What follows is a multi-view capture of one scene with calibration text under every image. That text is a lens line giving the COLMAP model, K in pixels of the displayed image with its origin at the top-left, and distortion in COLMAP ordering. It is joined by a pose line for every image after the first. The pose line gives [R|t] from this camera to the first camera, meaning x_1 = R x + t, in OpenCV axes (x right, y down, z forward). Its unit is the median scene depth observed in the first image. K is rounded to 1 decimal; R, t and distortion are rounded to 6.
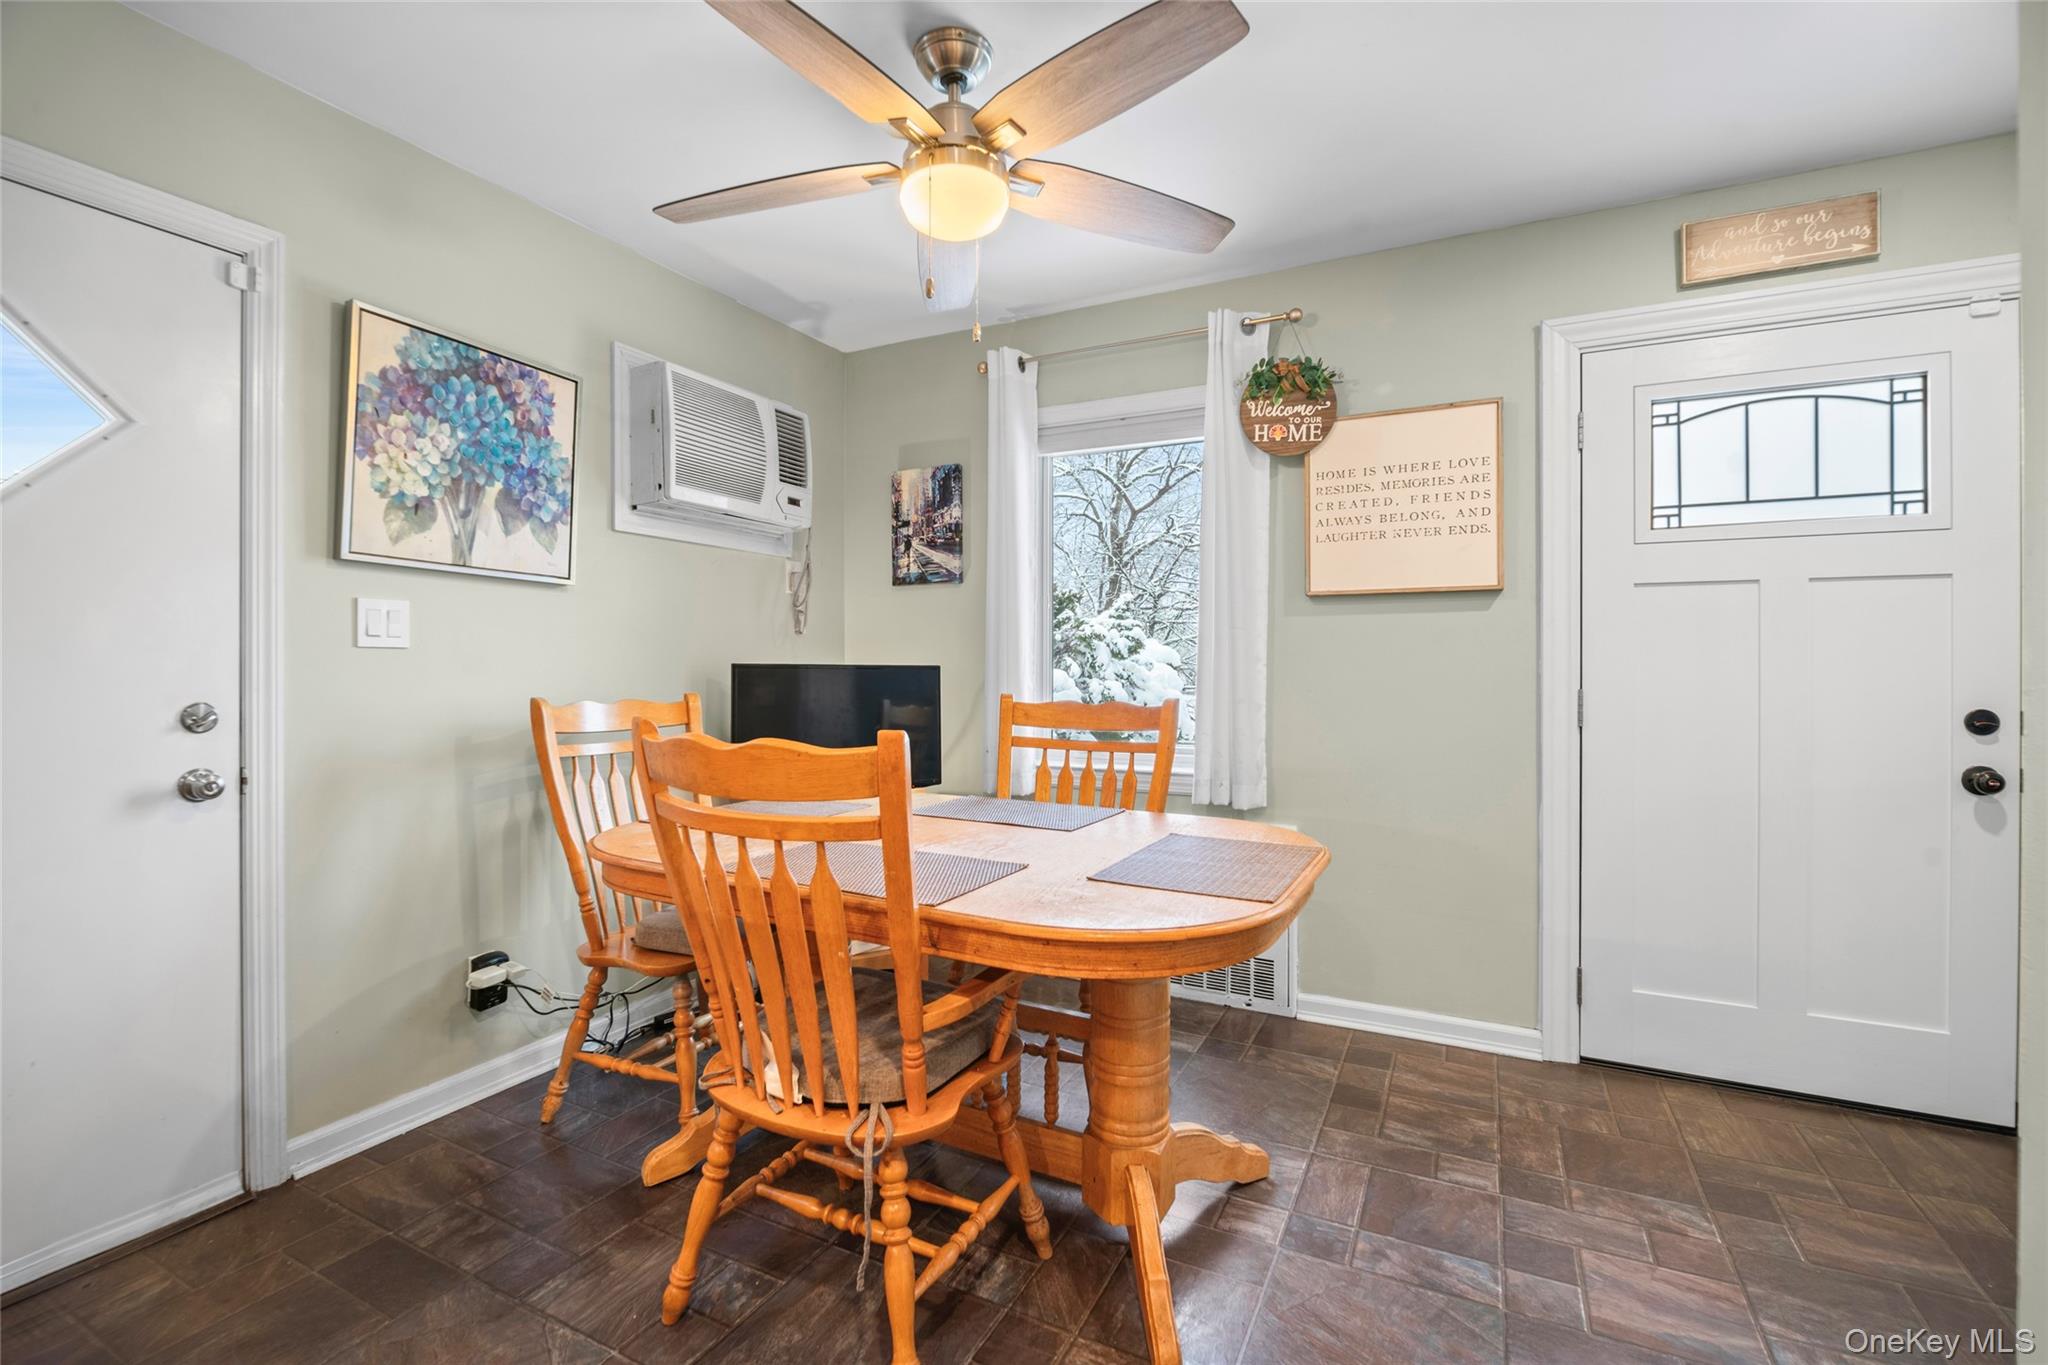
lens RADIAL K [[899.5, 0, 1014.2], [0, 899.5, 663.2], [0, 0, 1]] dist [-0.011061, -0.002335]
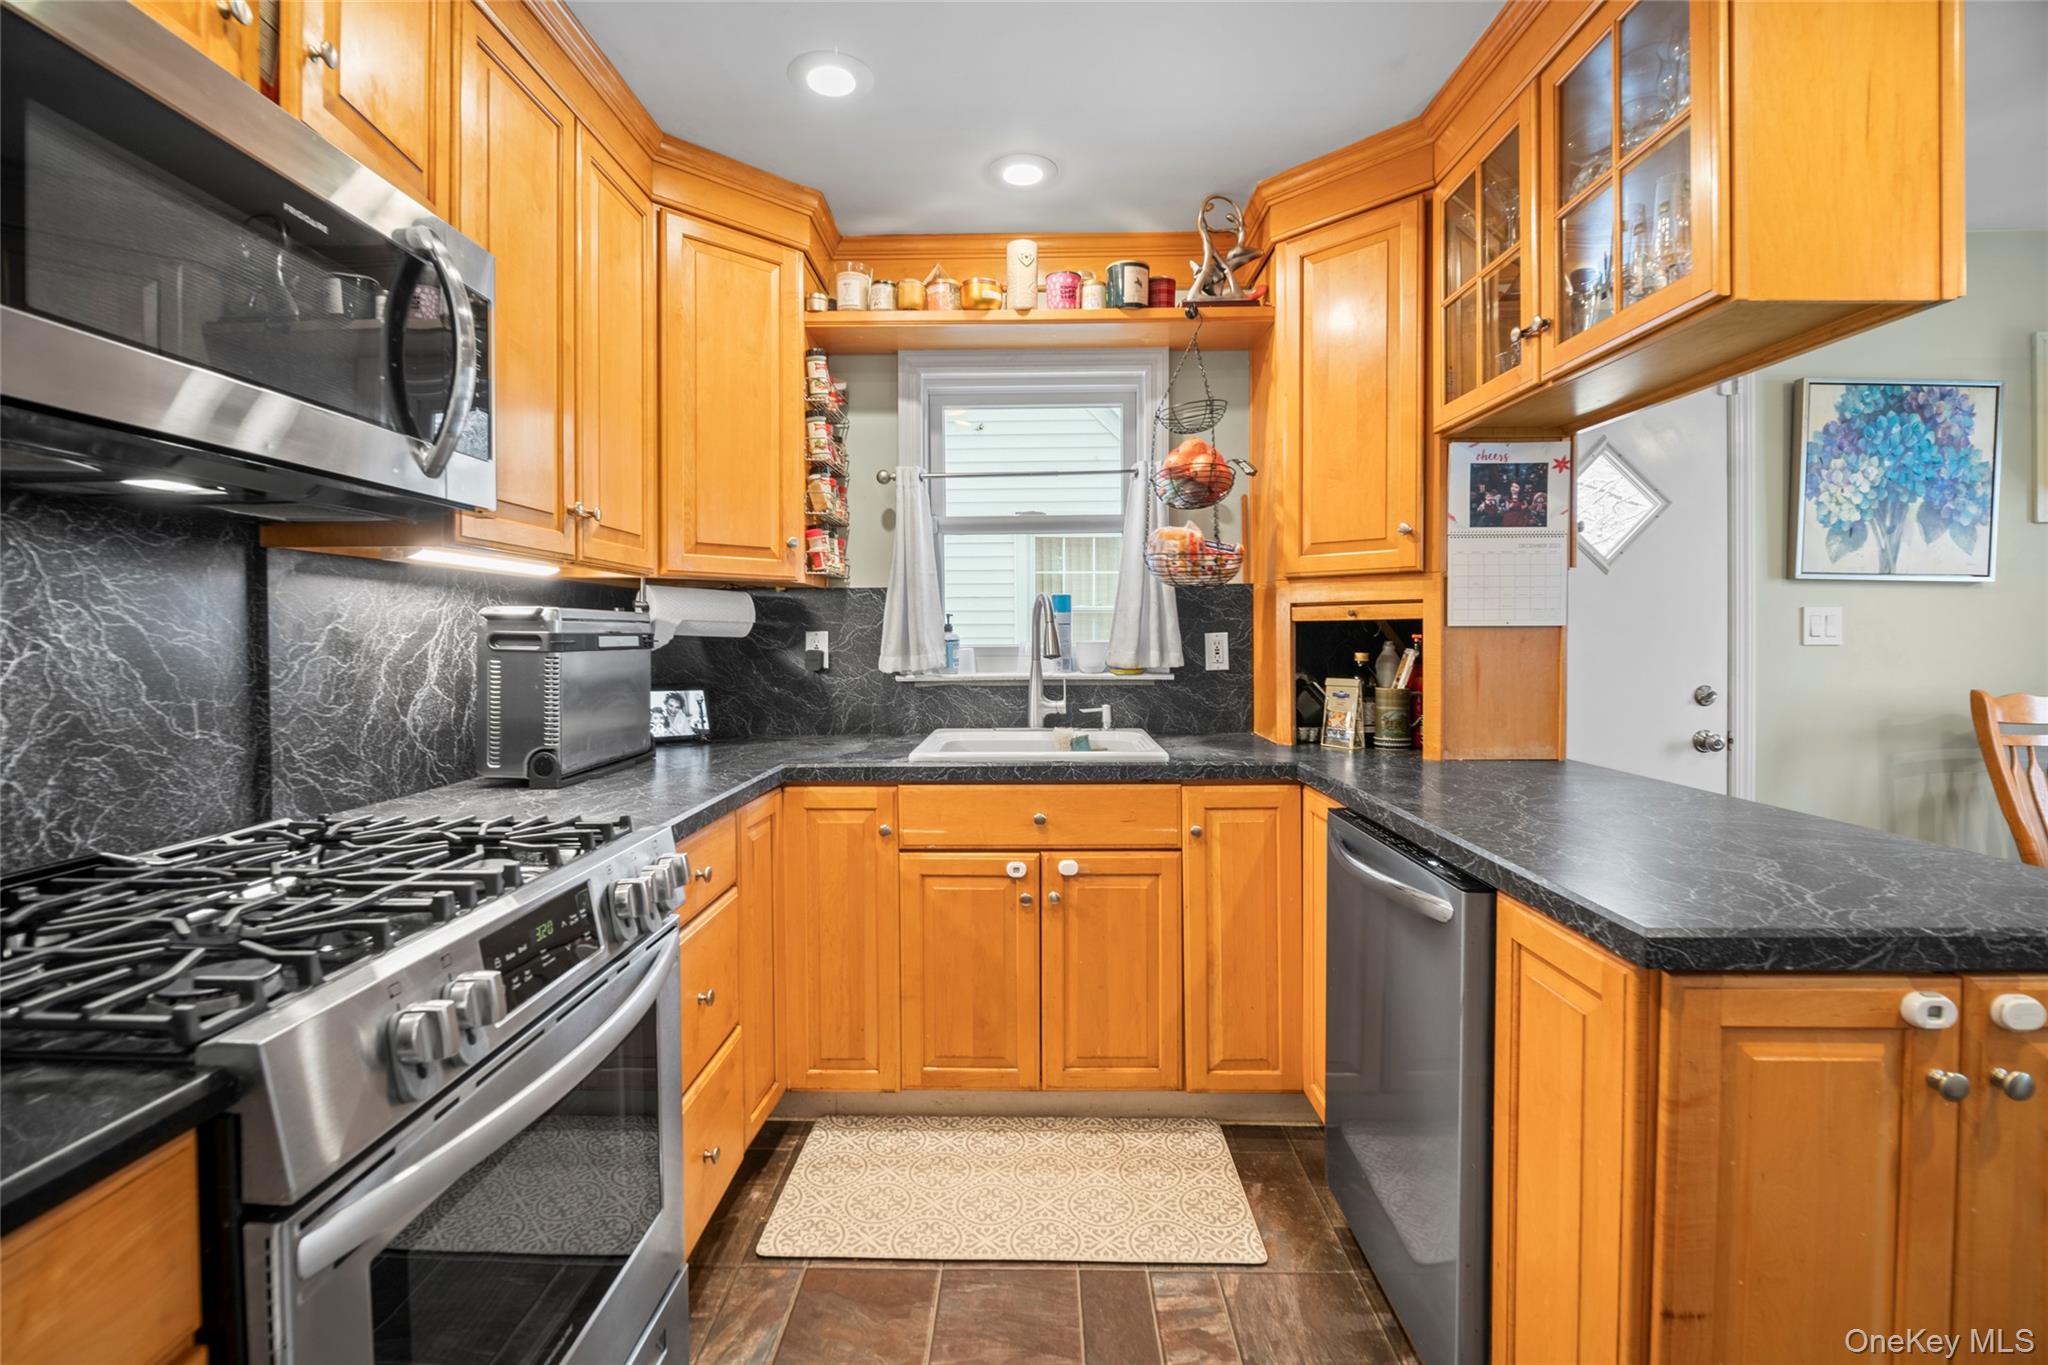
lens RADIAL K [[899.5, 0, 1028.8], [0, 899.5, 651.7], [0, 0, 1]] dist [-0.011061, -0.002335]
pose [[0.438278, 0.012395, -0.898754, -0.056351], [0.011909, 0.999737, 0.019595, -0.040416], [0.898761, -0.019291, 0.438015, -0.491611]]
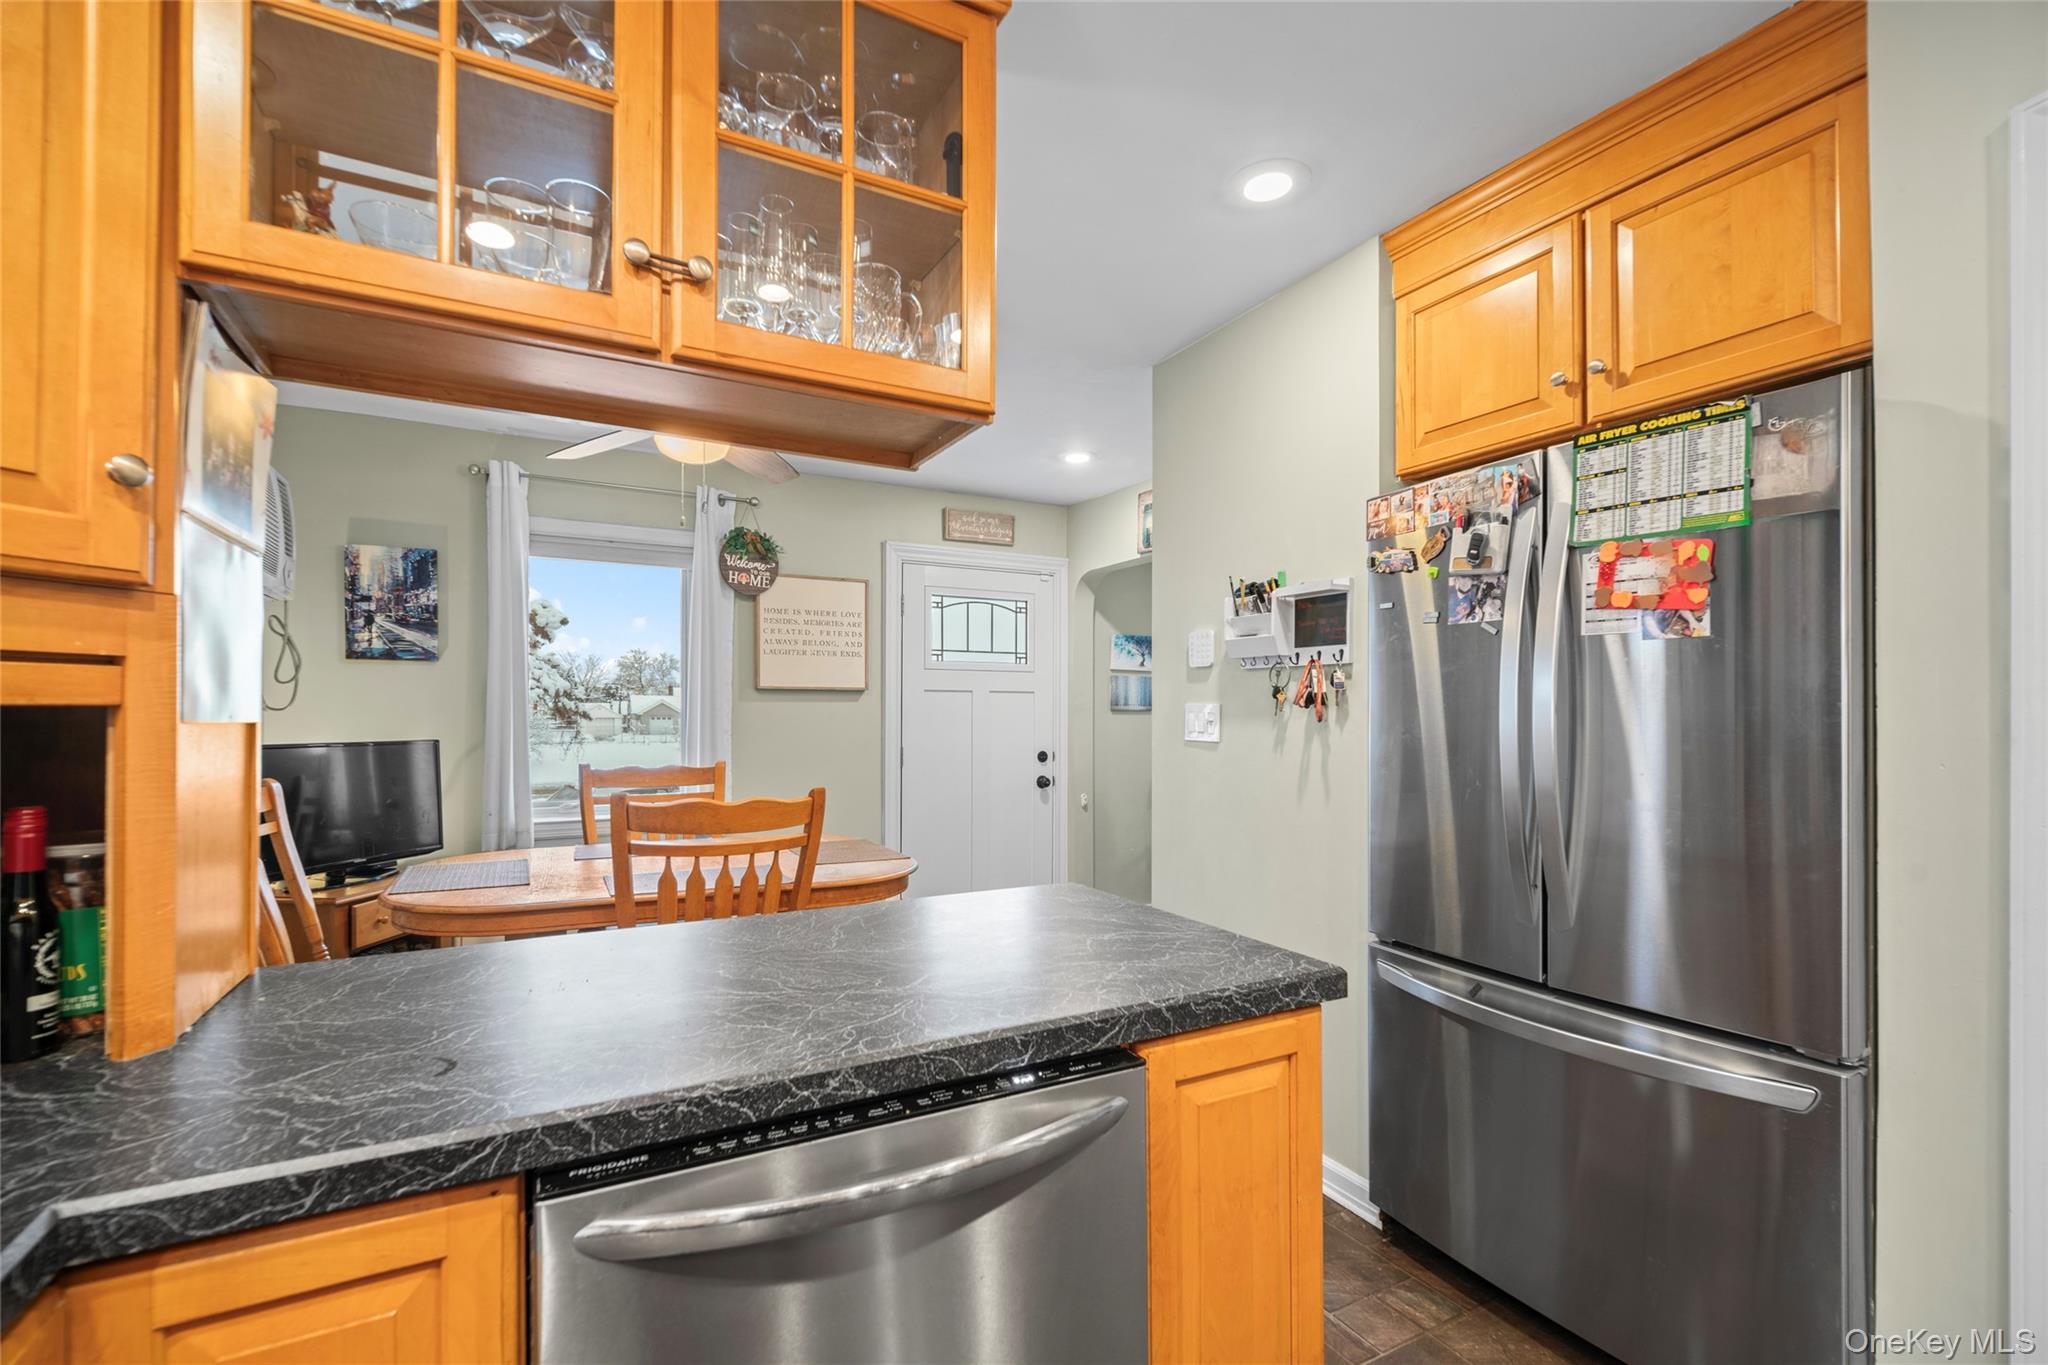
lens RADIAL K [[899.5, 0, 1018.6], [0, 899.5, 699.4], [0, 0, 1]] dist [-0.011061, -0.002335]
pose [[0.569975, 0.009589, 0.821606, -0.758407], [-0.005712, 0.999954, -0.007707, -0.055542], [-0.821642, -0.000300, 0.570003, -0.248577]]
